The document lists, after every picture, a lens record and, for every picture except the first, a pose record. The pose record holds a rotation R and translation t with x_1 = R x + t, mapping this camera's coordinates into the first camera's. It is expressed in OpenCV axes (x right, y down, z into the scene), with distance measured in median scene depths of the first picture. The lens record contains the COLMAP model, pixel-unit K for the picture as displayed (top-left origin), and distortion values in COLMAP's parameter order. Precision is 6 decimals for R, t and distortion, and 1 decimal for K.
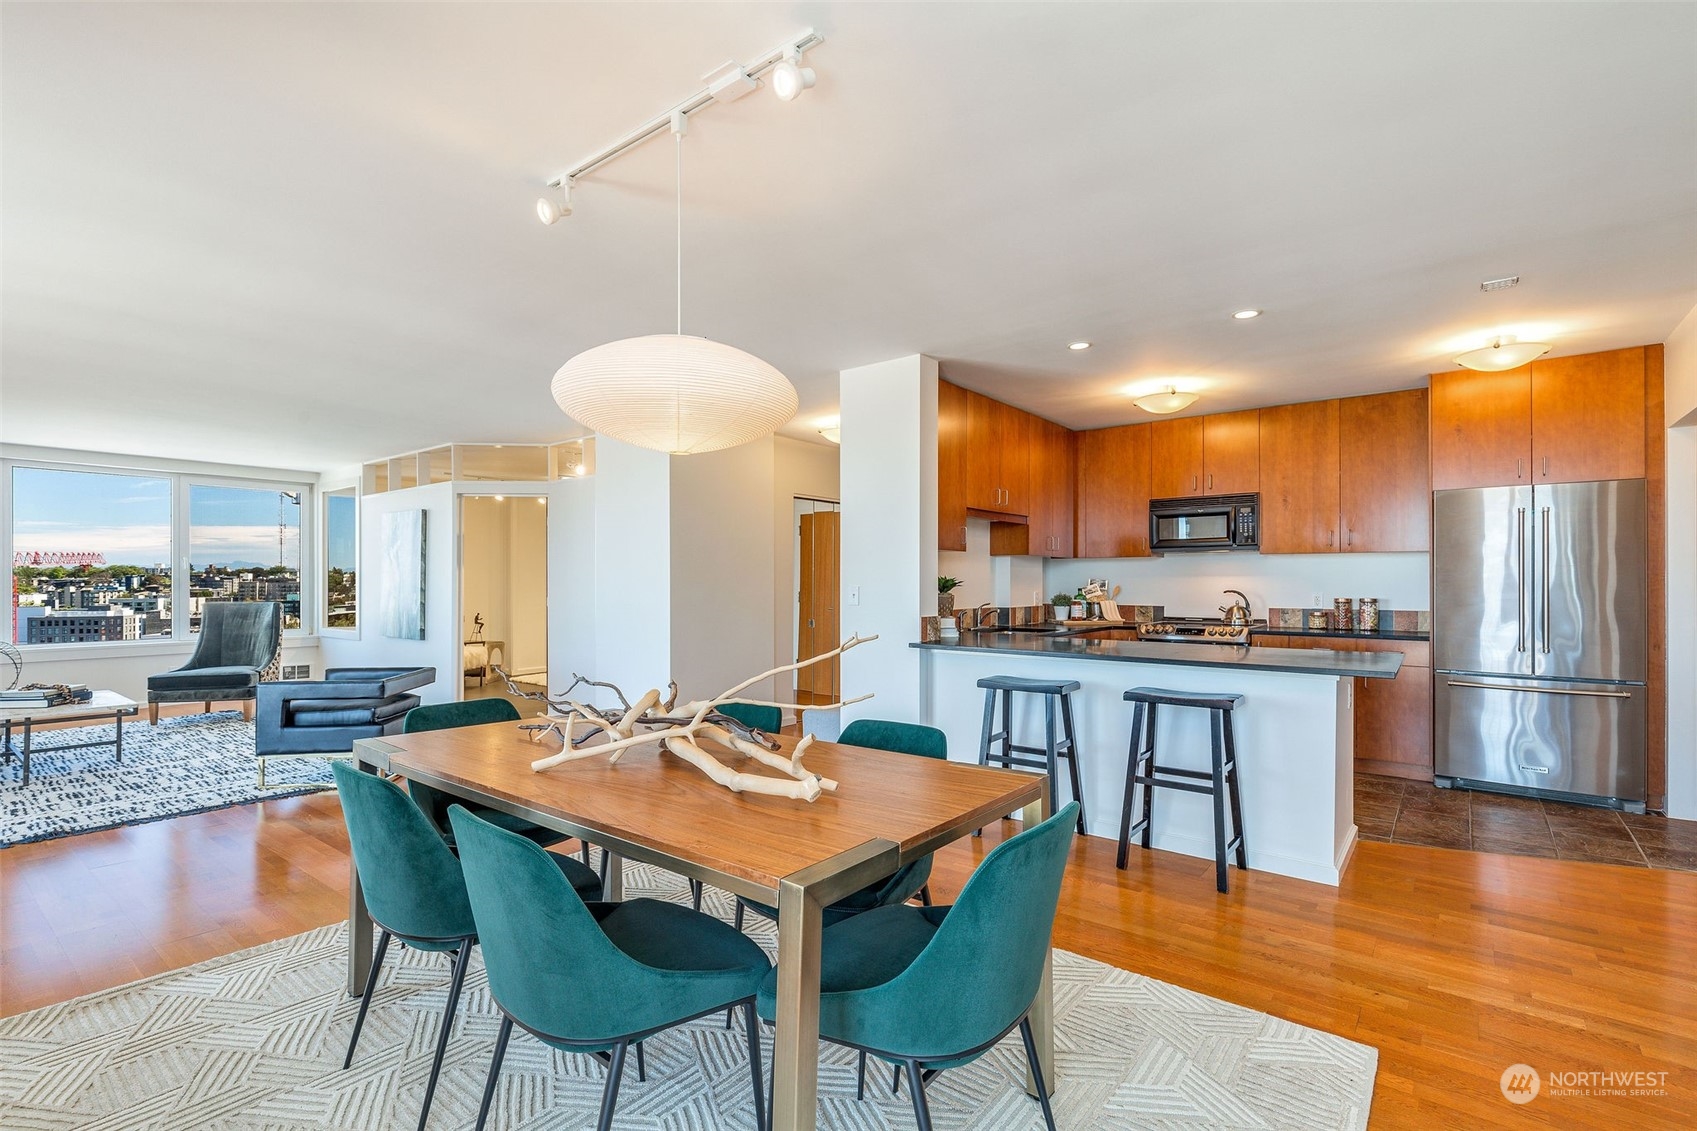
lens RADIAL K [[772.6, 0, 848.1], [0, 772.6, 579.0], [0, 0, 1]] dist [0.001292, 0.000128]
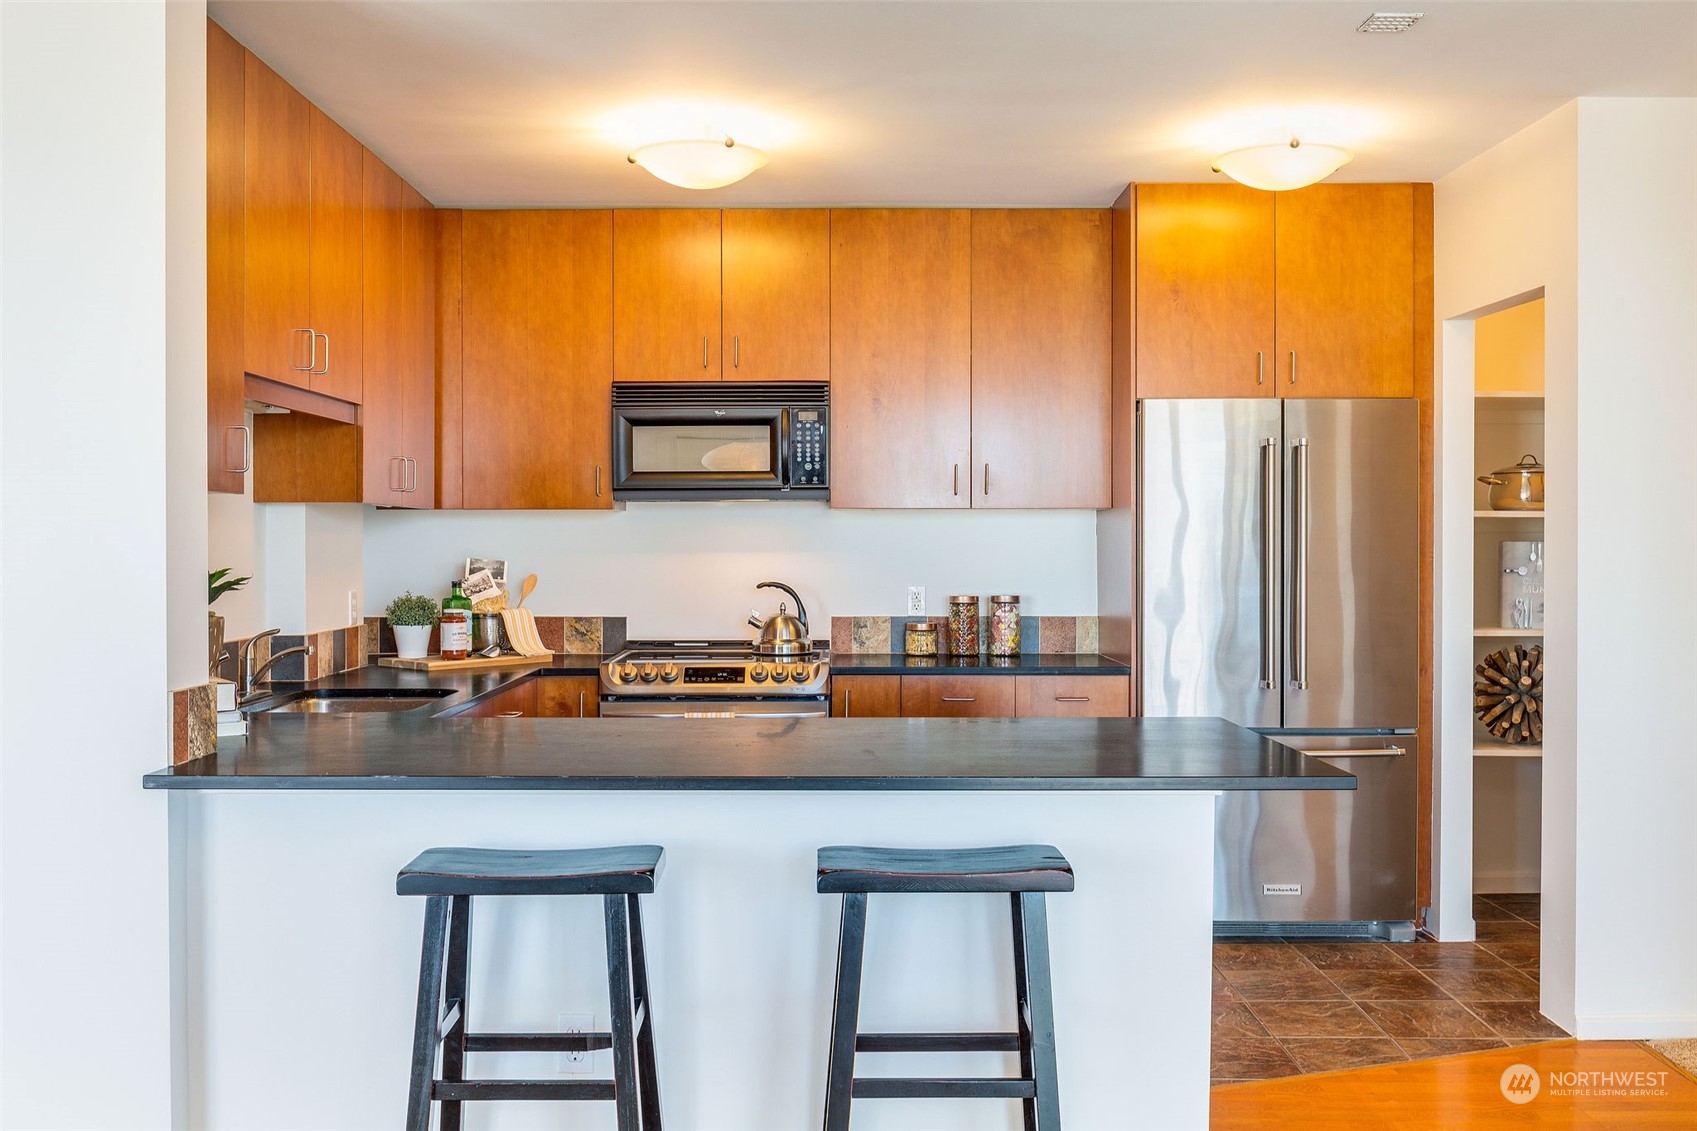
lens RADIAL K [[1569.0, 0, 850.8], [0, 1569.0, 552.4], [0, 0, 1]] dist [-0.019357, 0.000000]
pose [[0.783892, -0.004871, 0.620878, -0.072497], [-0.000837, 0.999960, 0.008902, -0.013193], [-0.620897, -0.007498, 0.783856, 0.221810]]
